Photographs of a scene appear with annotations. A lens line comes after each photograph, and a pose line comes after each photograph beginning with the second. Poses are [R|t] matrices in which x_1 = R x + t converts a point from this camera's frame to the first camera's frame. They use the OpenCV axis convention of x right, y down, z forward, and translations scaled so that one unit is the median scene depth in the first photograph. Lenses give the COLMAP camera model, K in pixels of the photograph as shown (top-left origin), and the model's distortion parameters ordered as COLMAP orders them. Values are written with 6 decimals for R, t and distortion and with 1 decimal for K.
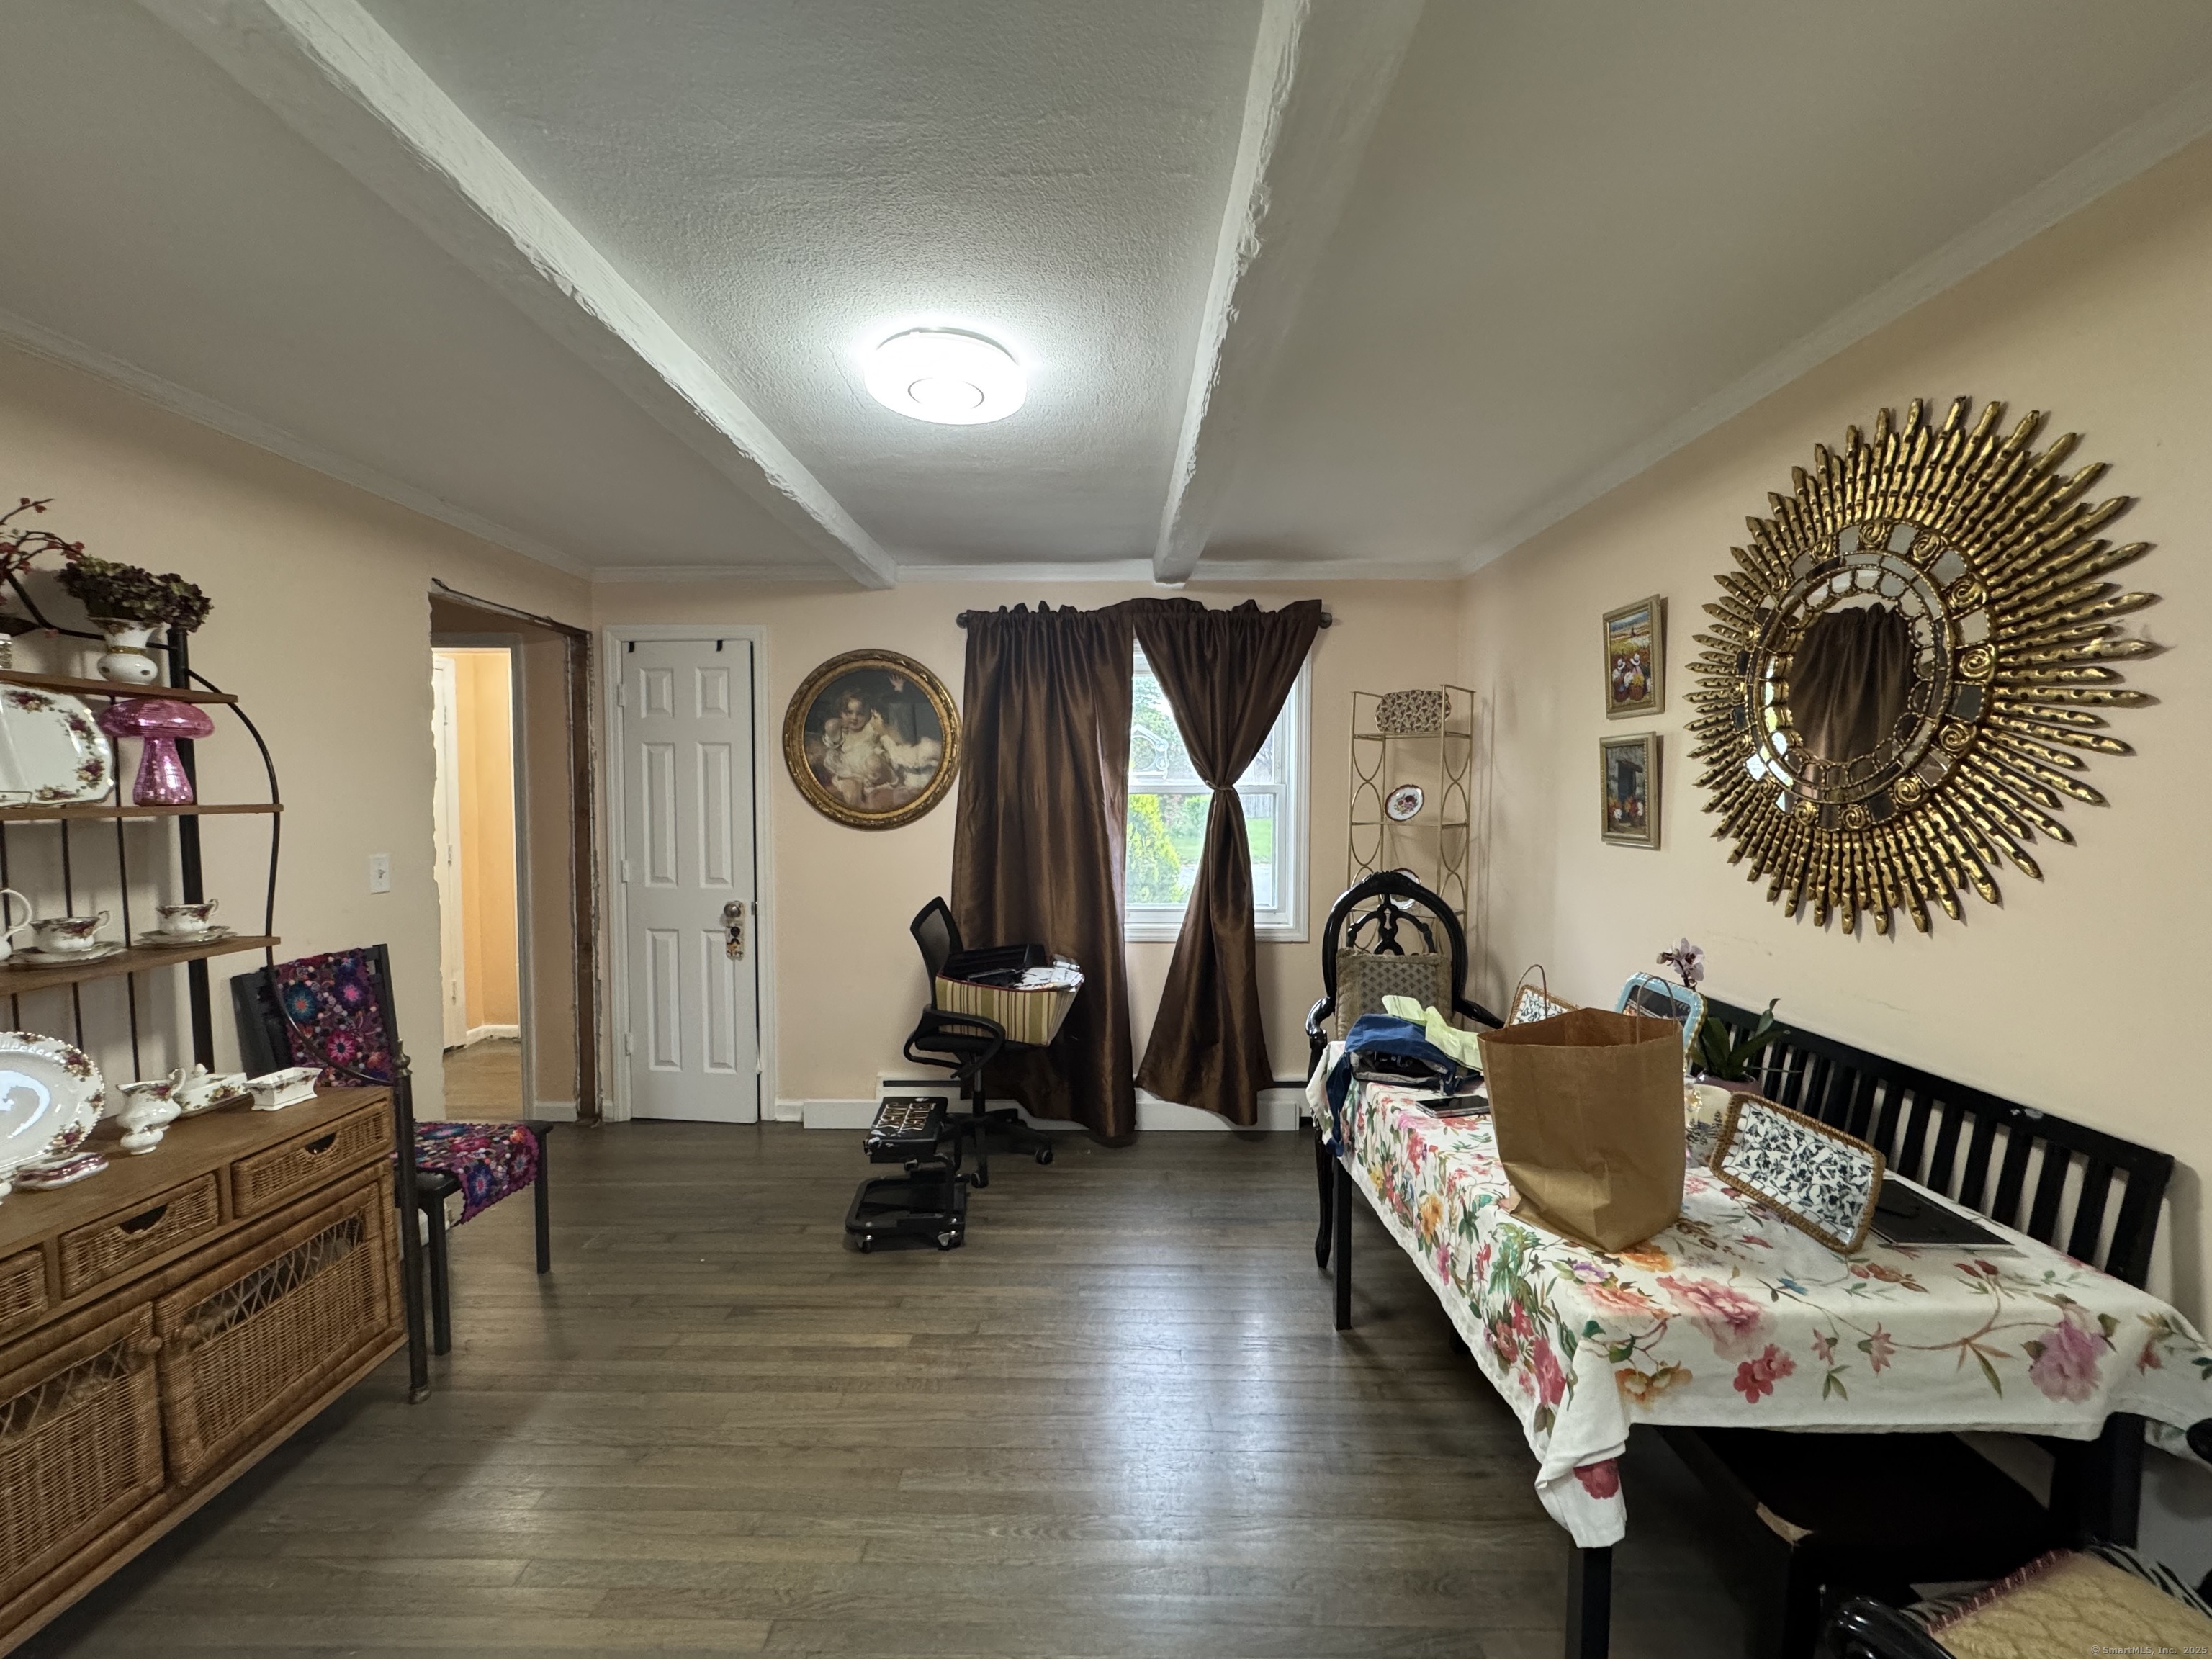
lens RADIAL K [[878.4, 0, 1102.1], [0, 878.4, 825.6], [0, 0, 1]] dist [-0.001189, -0.000048]
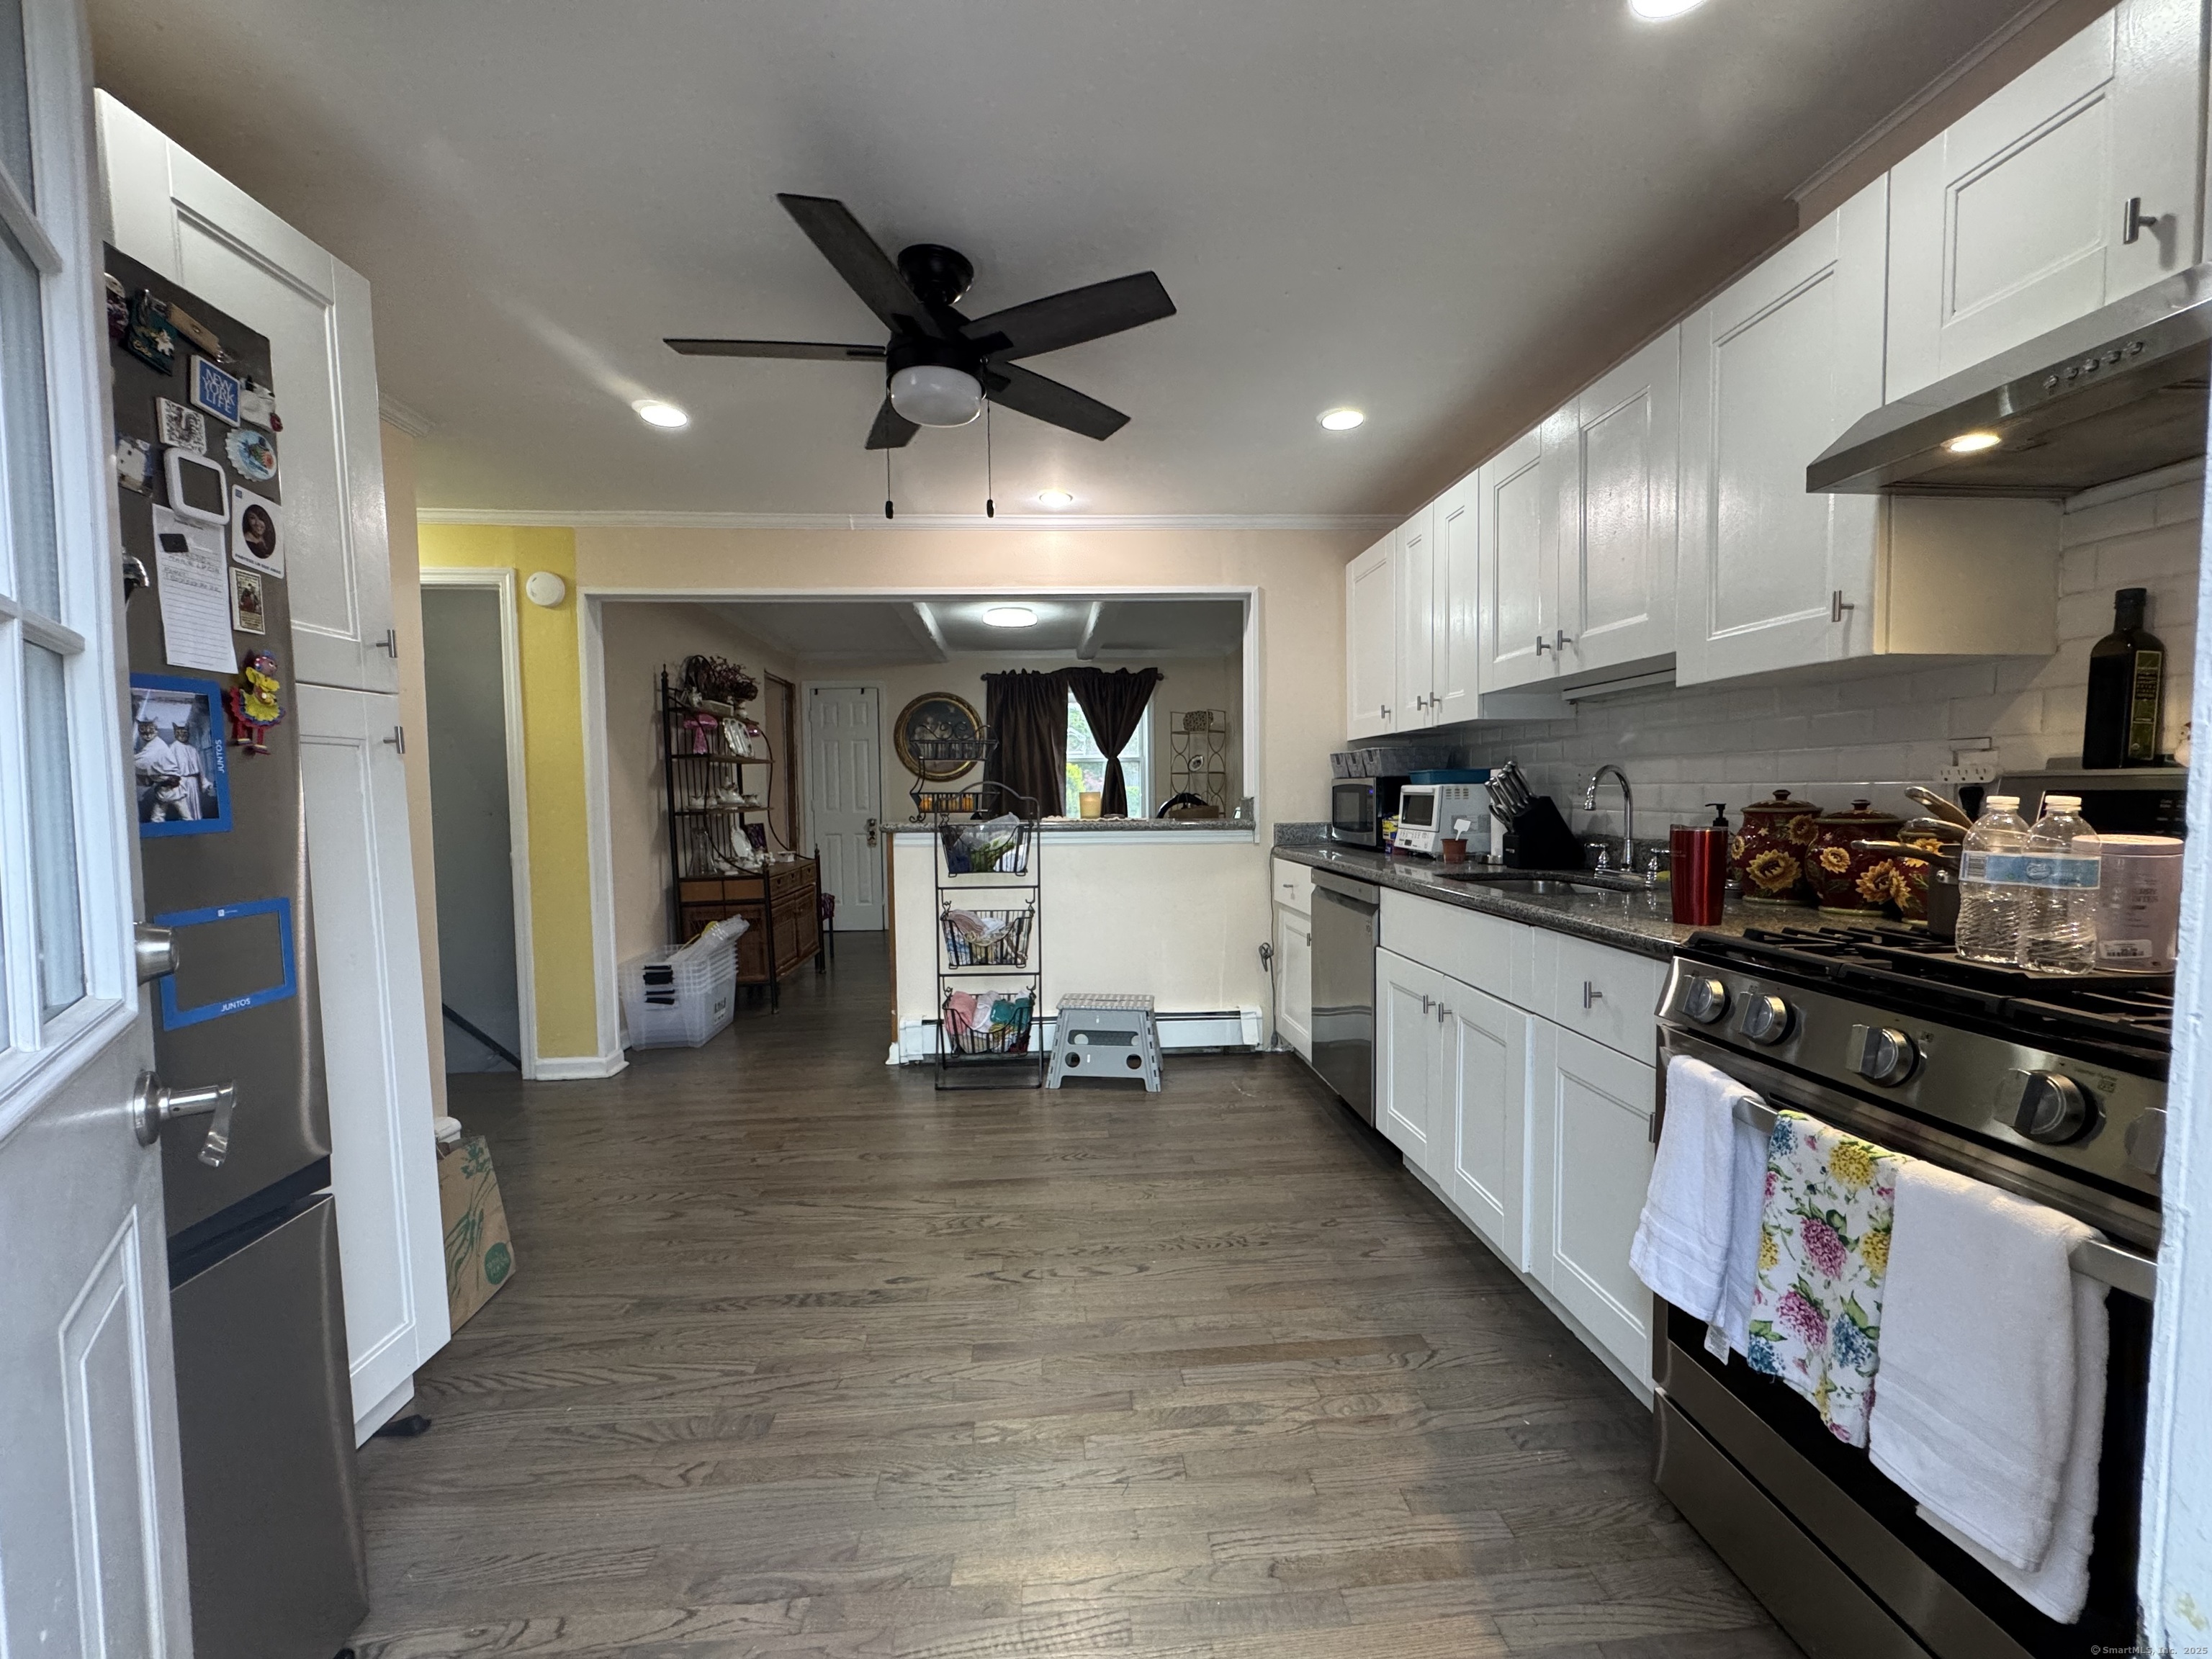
lens RADIAL K [[878.4, 0, 1103.6], [0, 878.4, 837.2], [0, 0, 1]] dist [-0.001189, -0.000048]
pose [[0.996052, -0.020474, 0.086384, -0.066170], [0.019948, 0.999777, 0.006948, 0.128673], [-0.086507, -0.005198, 0.996238, -1.064777]]
